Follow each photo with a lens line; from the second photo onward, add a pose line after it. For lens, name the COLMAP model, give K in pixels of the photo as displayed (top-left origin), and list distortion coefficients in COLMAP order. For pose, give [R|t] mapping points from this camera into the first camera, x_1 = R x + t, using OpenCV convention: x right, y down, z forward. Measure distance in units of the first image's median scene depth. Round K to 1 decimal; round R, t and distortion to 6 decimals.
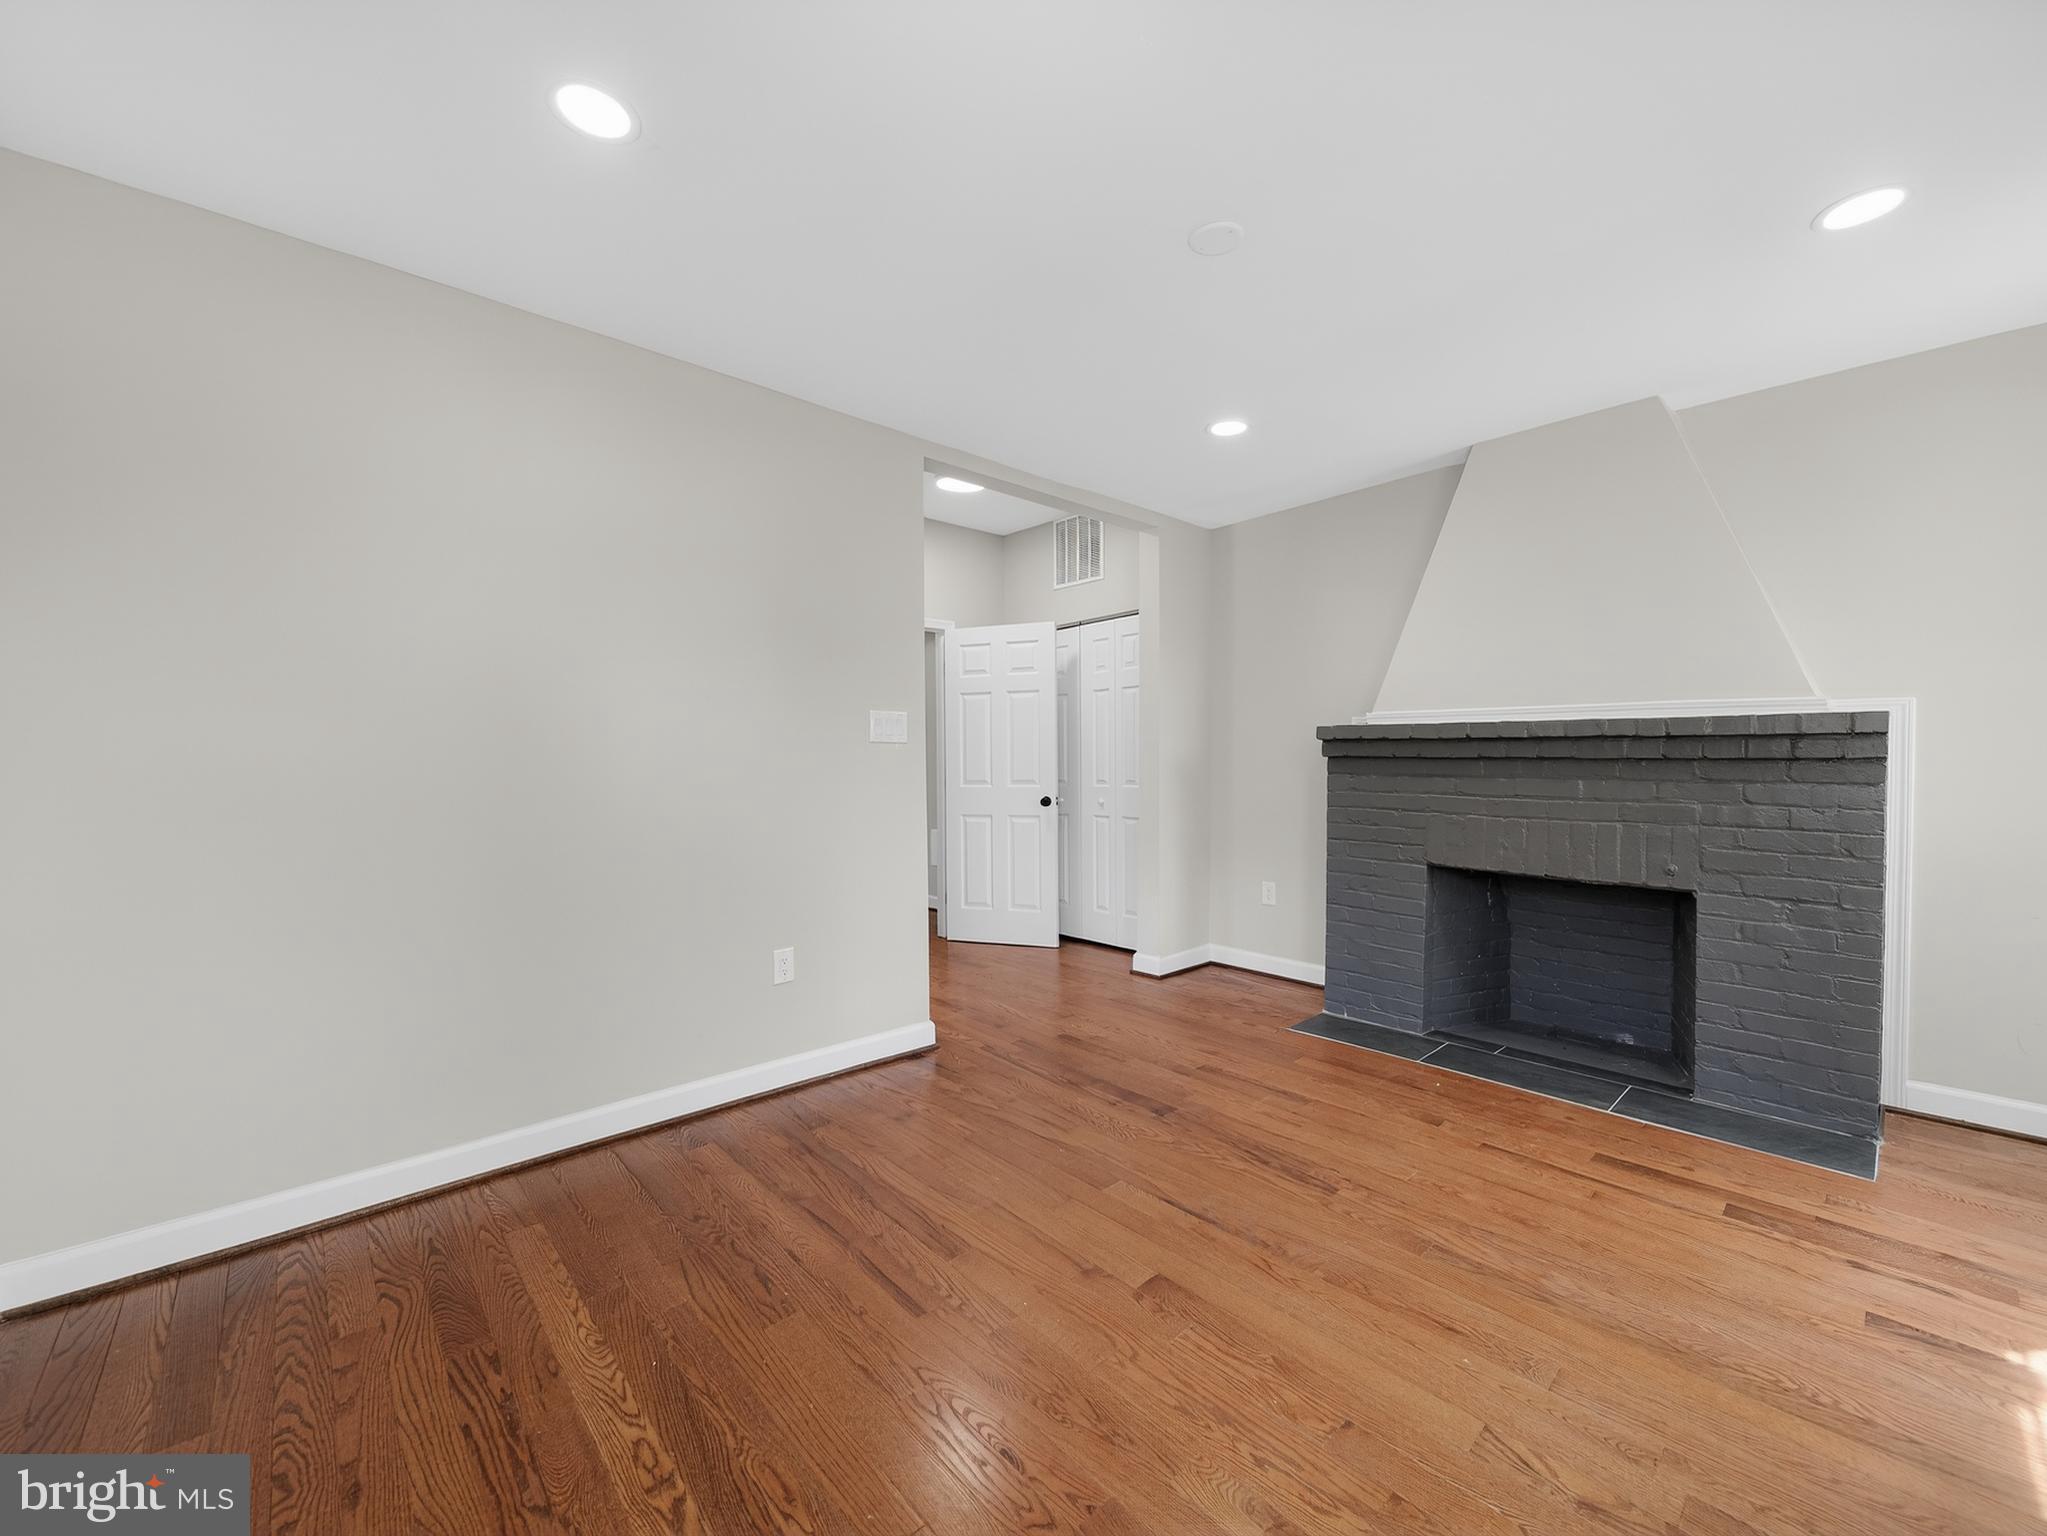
lens RADIAL K [[806.6, 0, 1043.1], [0, 806.6, 766.5], [0, 0, 1]] dist [0.000708, -0.001560]
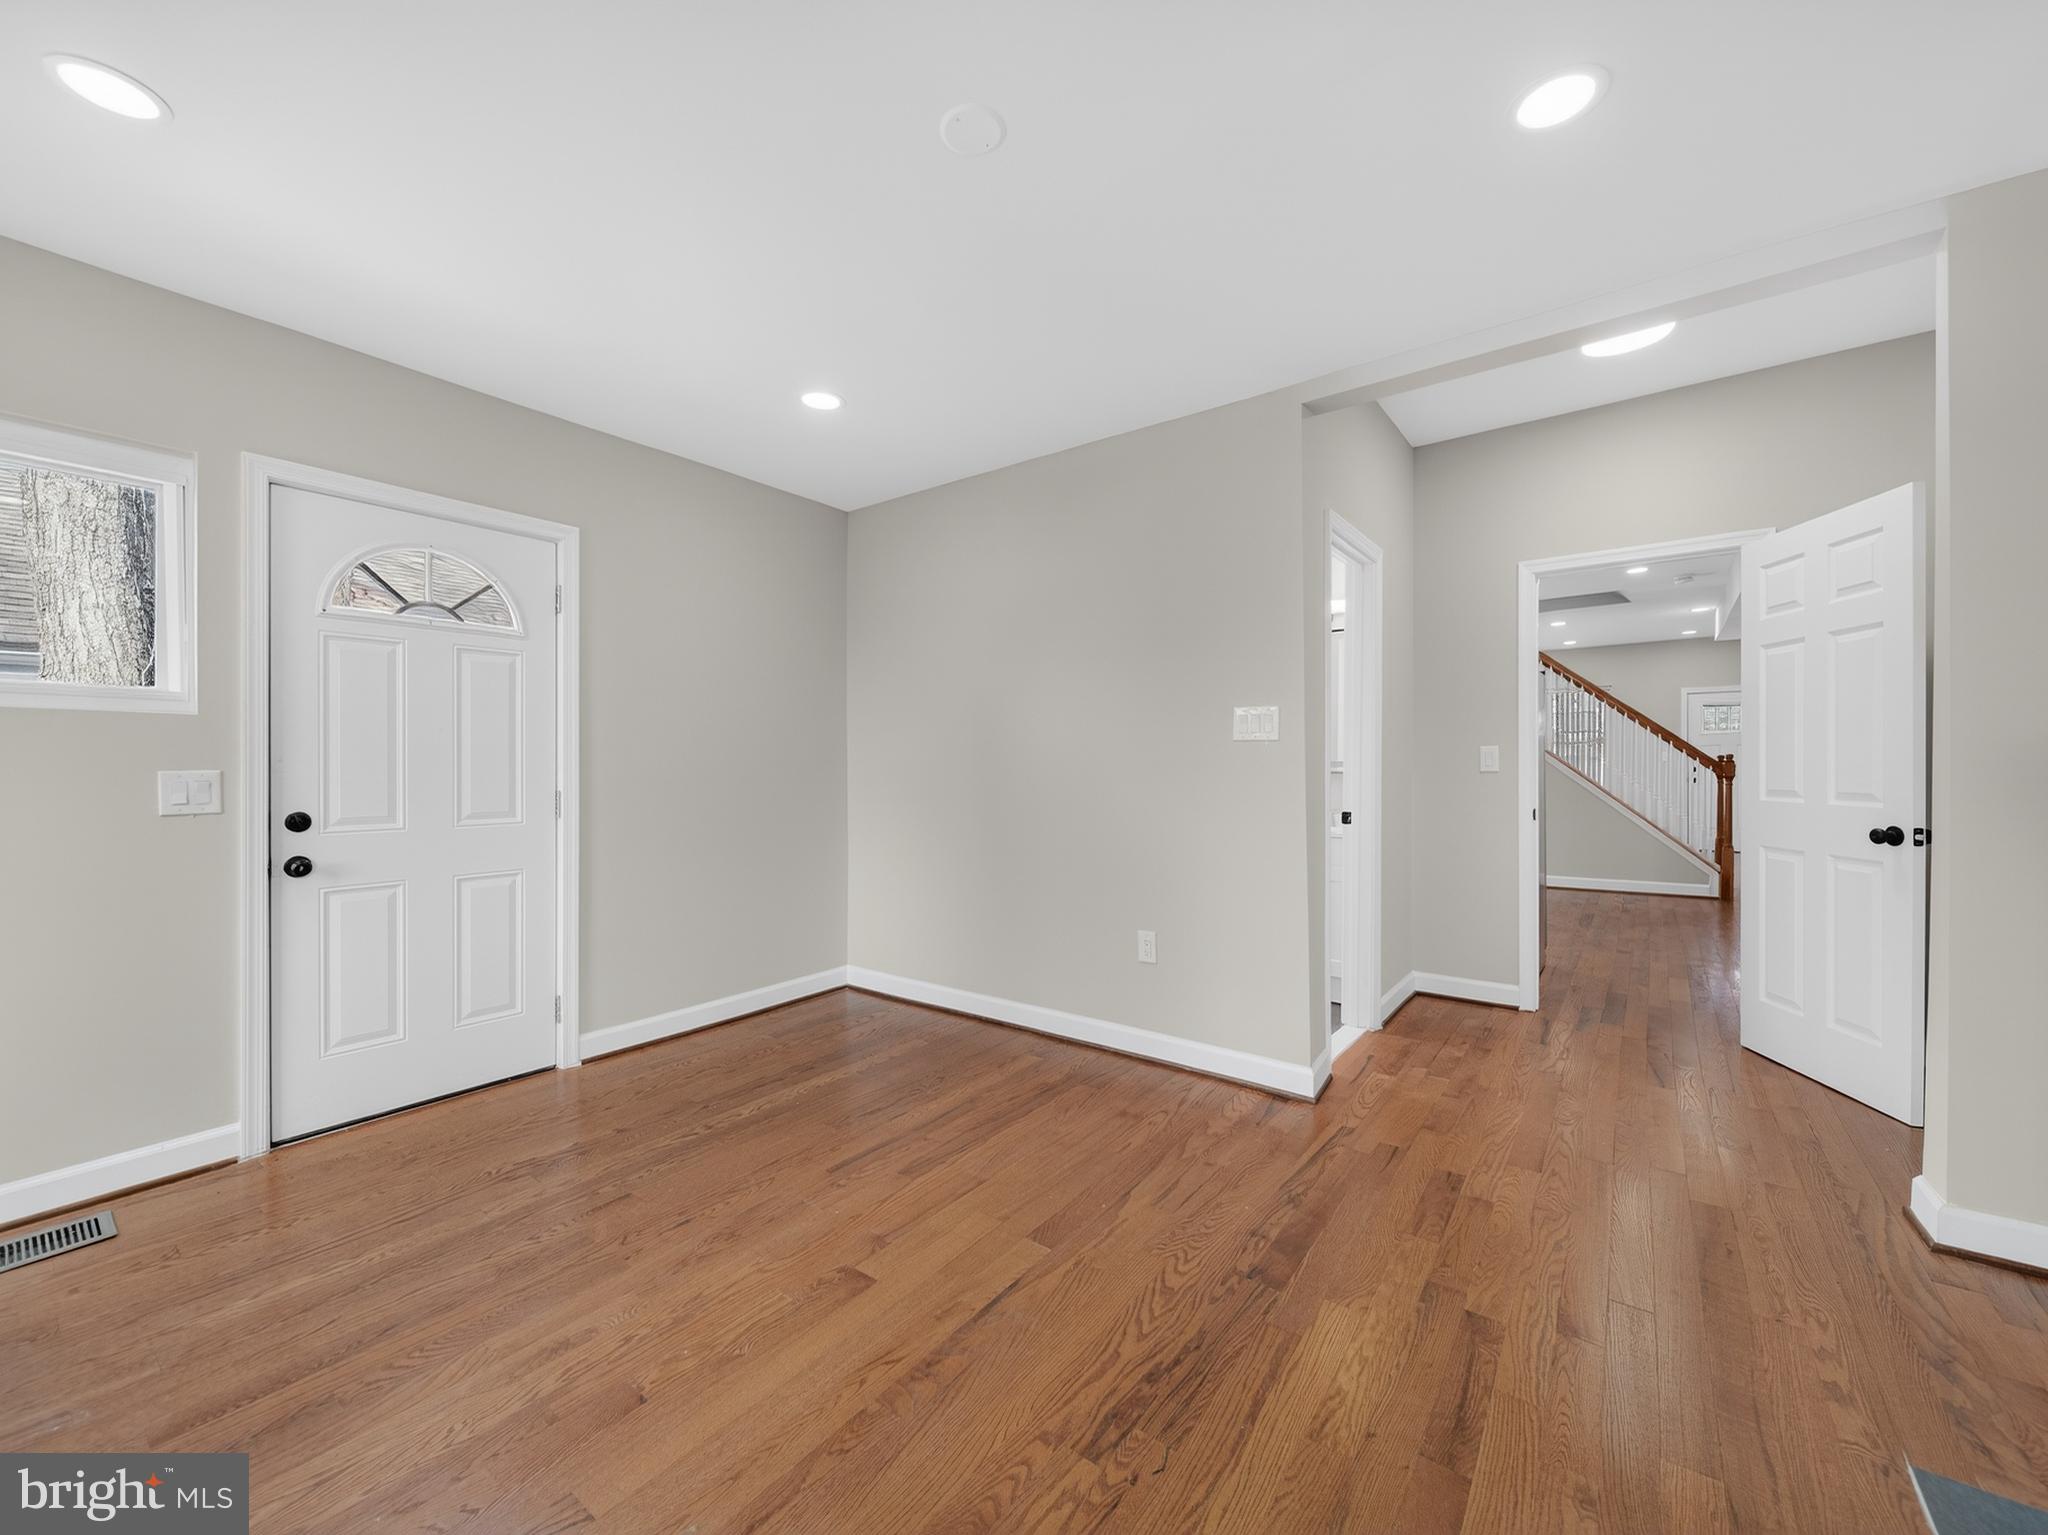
lens RADIAL K [[807.0, 0, 1030.4], [0, 807.0, 766.0], [0, 0, 1]] dist [0.000708, -0.001560]
pose [[0.178582, 0.008564, -0.983888, 0.803789], [0.000157, 0.999962, 0.008733, -0.012143], [0.983925, -0.001714, 0.178573, 0.703470]]
